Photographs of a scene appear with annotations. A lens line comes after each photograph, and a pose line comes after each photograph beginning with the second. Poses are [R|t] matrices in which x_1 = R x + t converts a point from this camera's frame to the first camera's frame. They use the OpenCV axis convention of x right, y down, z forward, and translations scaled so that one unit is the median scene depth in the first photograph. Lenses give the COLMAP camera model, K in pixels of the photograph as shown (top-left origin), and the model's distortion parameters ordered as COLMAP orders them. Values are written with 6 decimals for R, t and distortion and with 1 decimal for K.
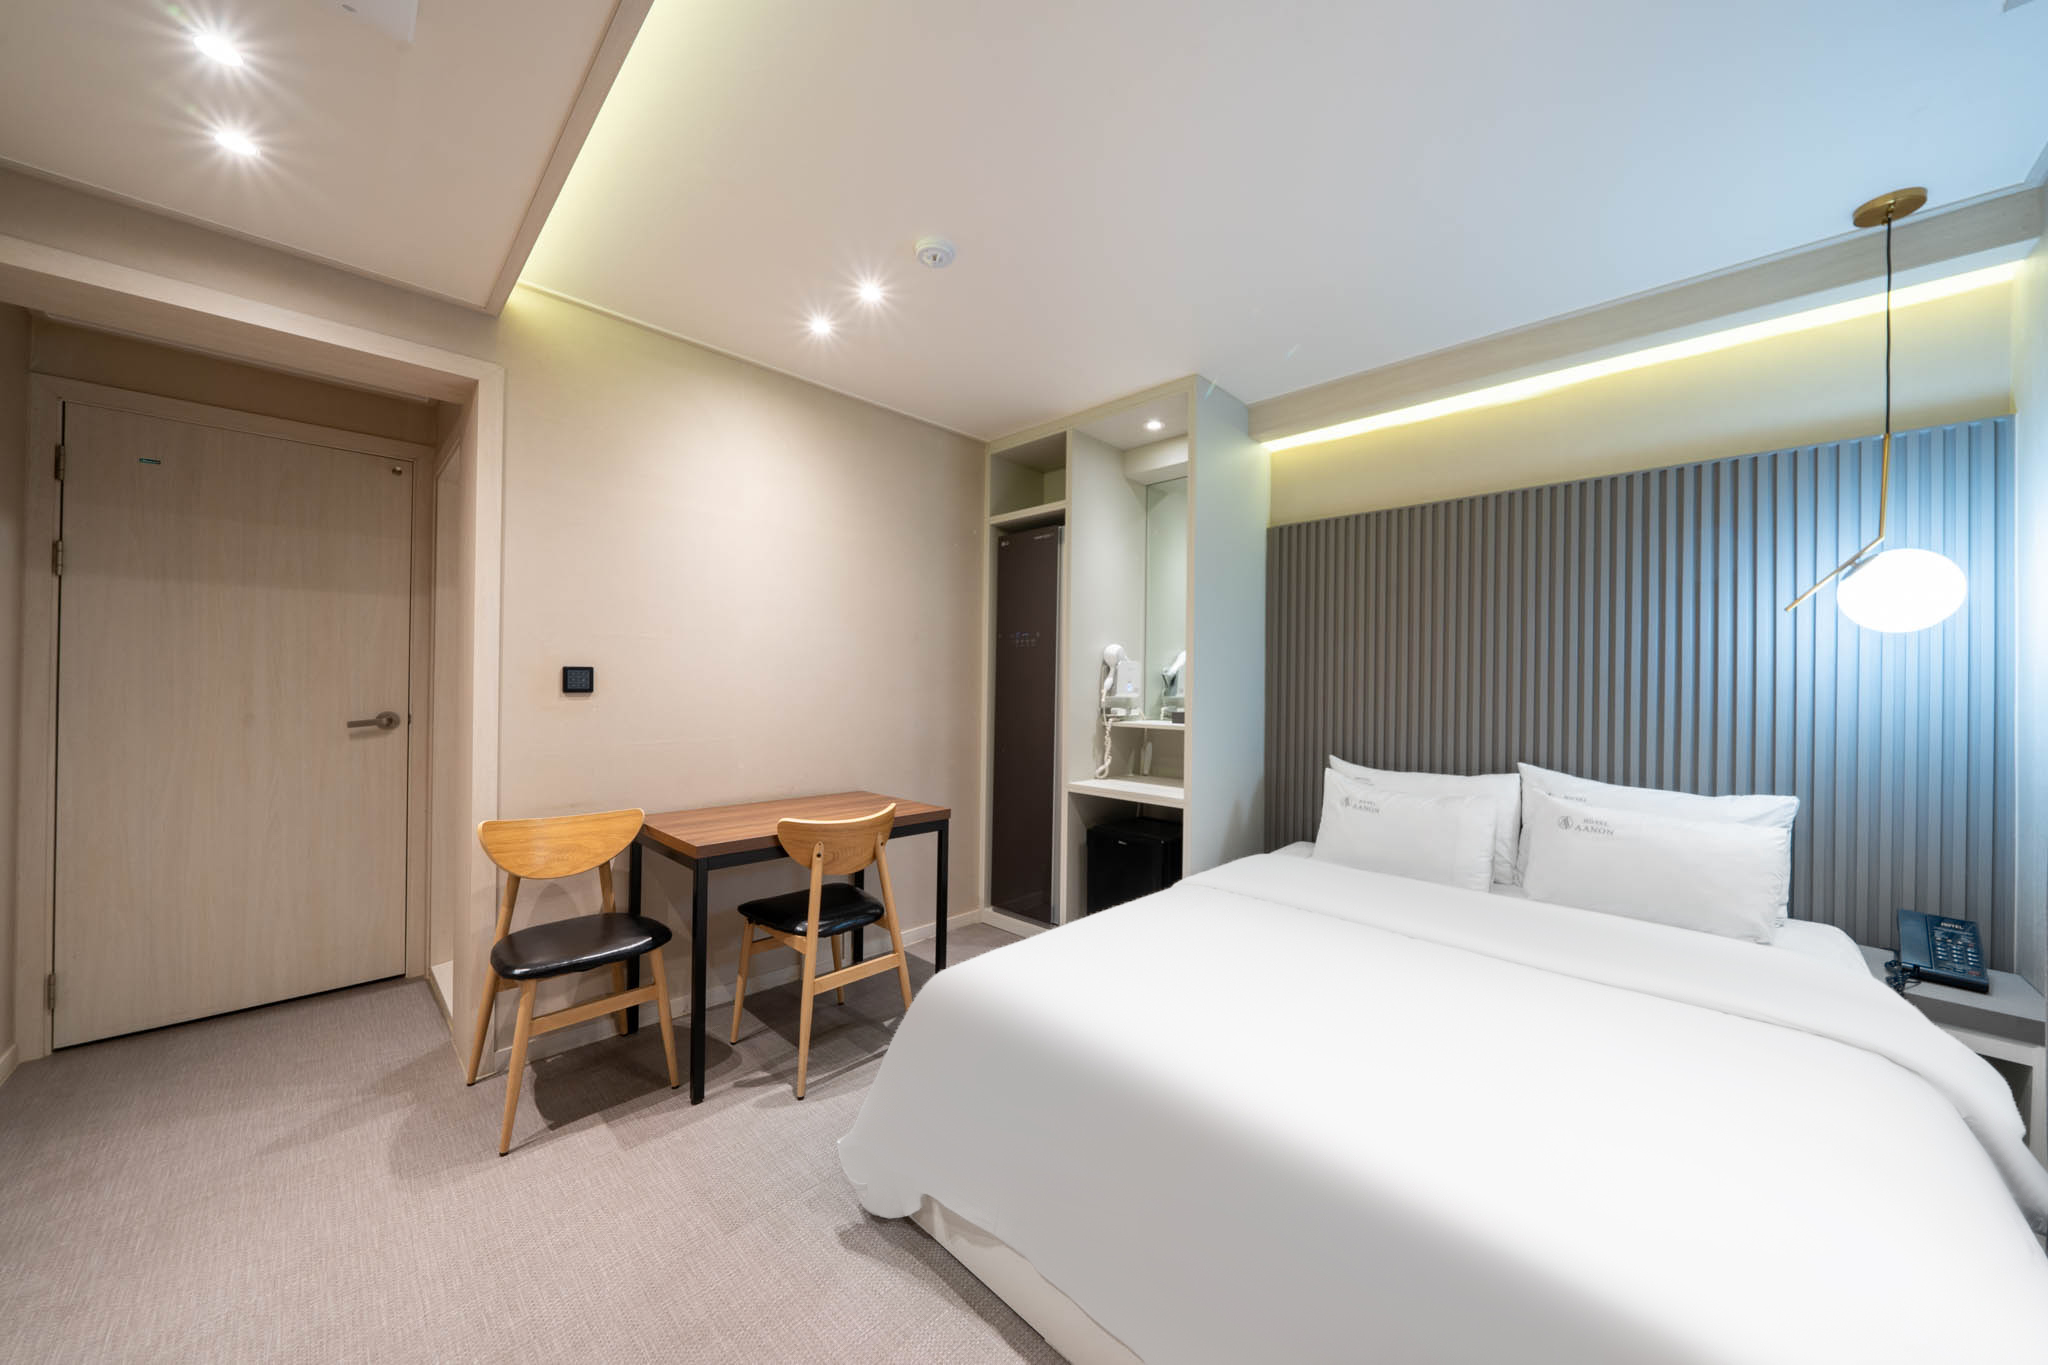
lens RADIAL K [[705.2, 0, 1040.6], [0, 705.2, 680.5], [0, 0, 1]] dist [-0.002088, -0.000135]
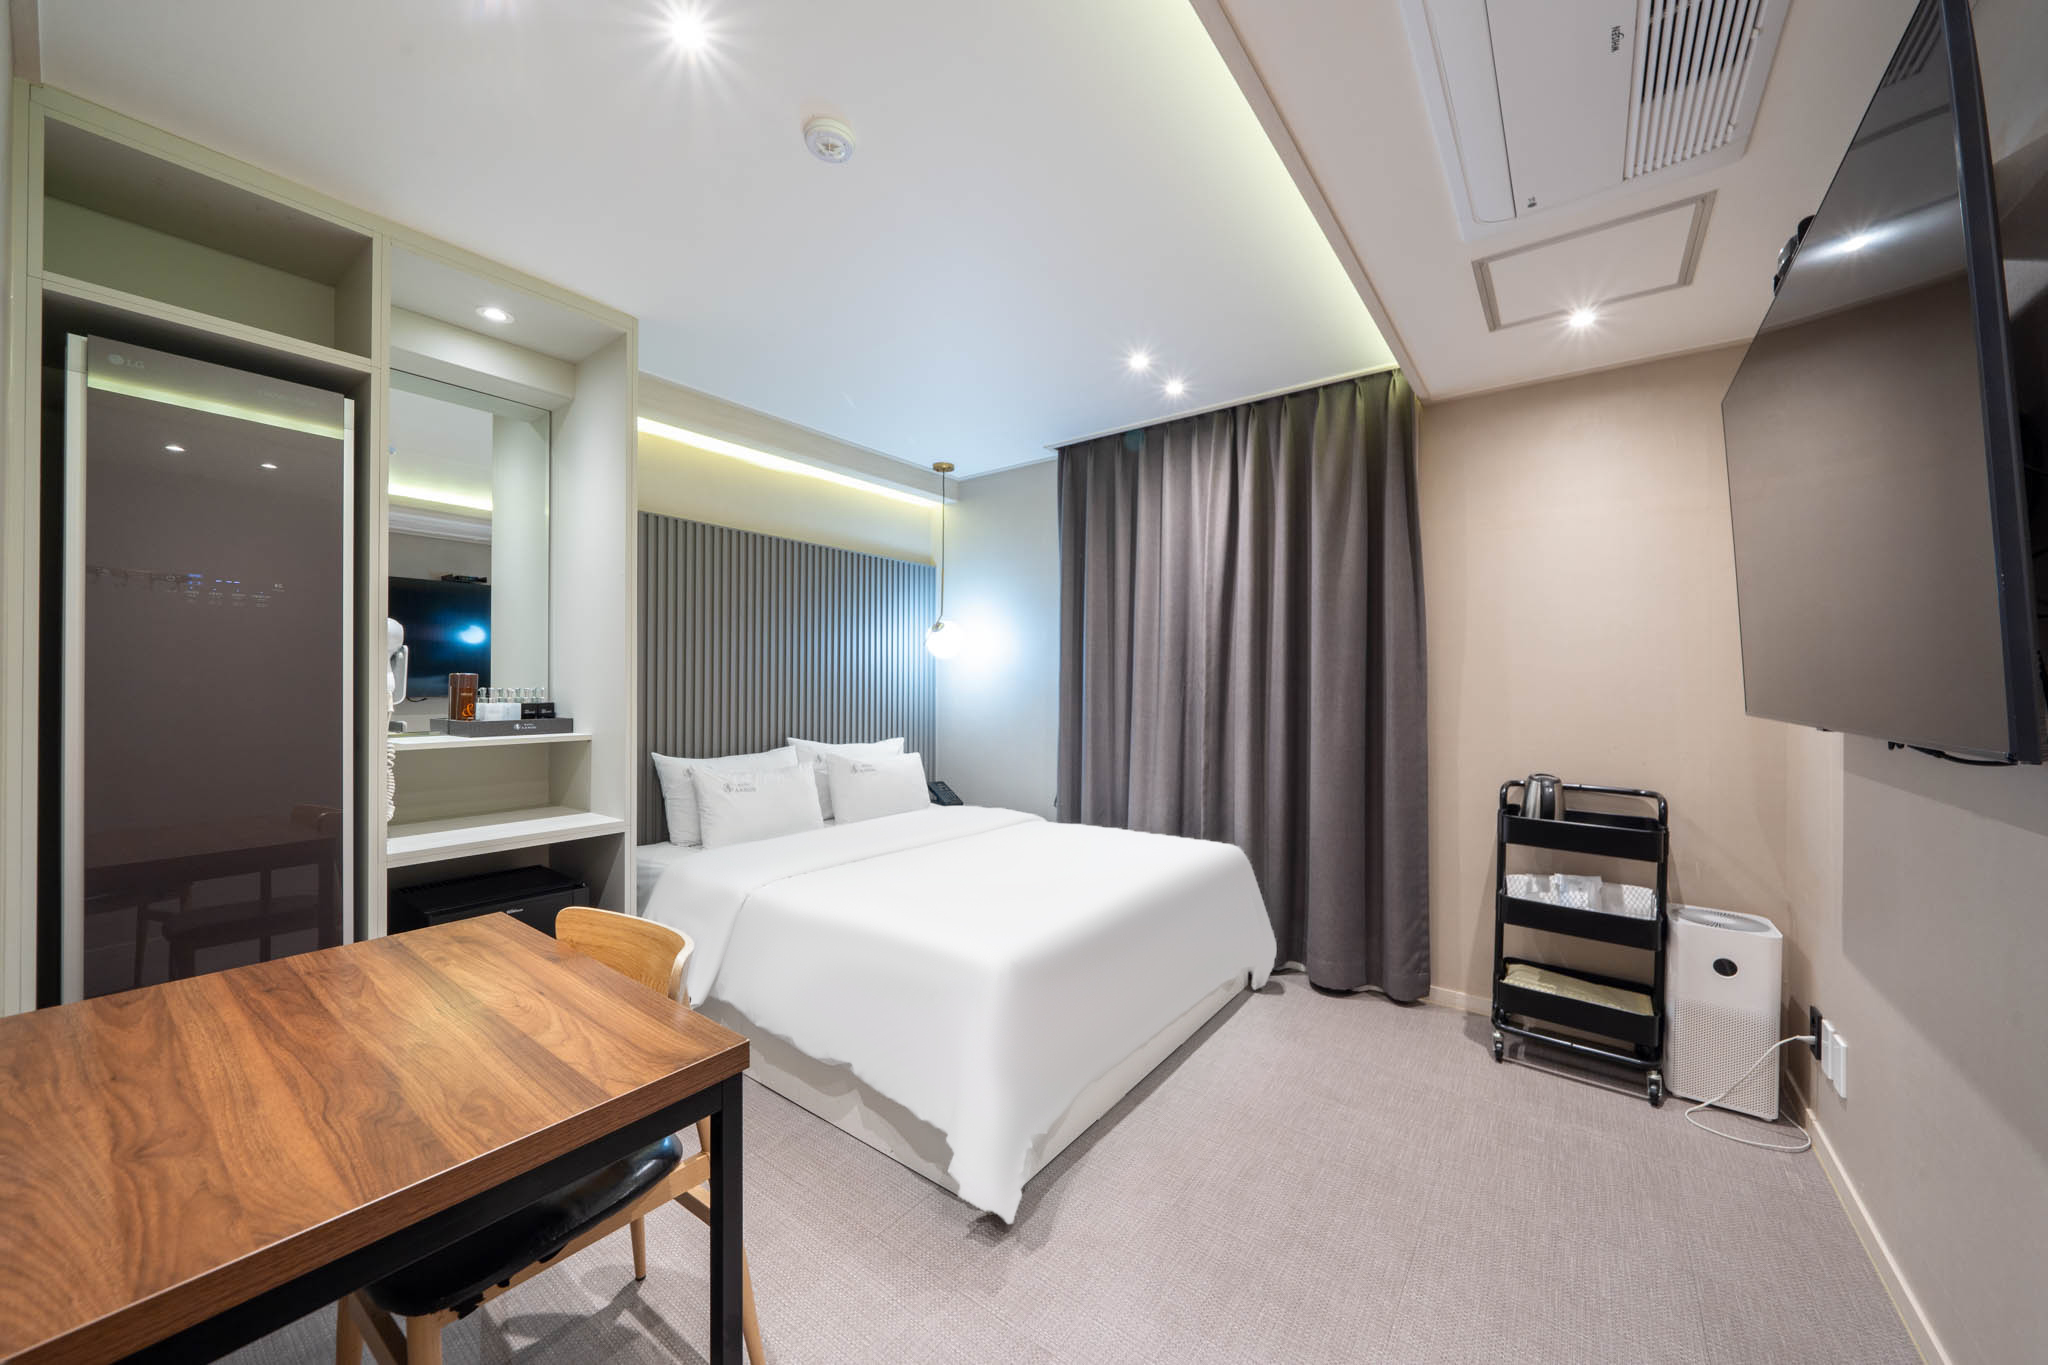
lens RADIAL K [[726.5, 0, 1038.4], [0, 726.5, 680.1], [0, 0, 1]] dist [0.000409, 0.000036]
pose [[-0.125707, -0.004559, 0.992057, -0.845279], [-0.006544, 0.999971, 0.003766, -0.005387], [-0.992046, -0.006019, -0.125733, 0.740006]]
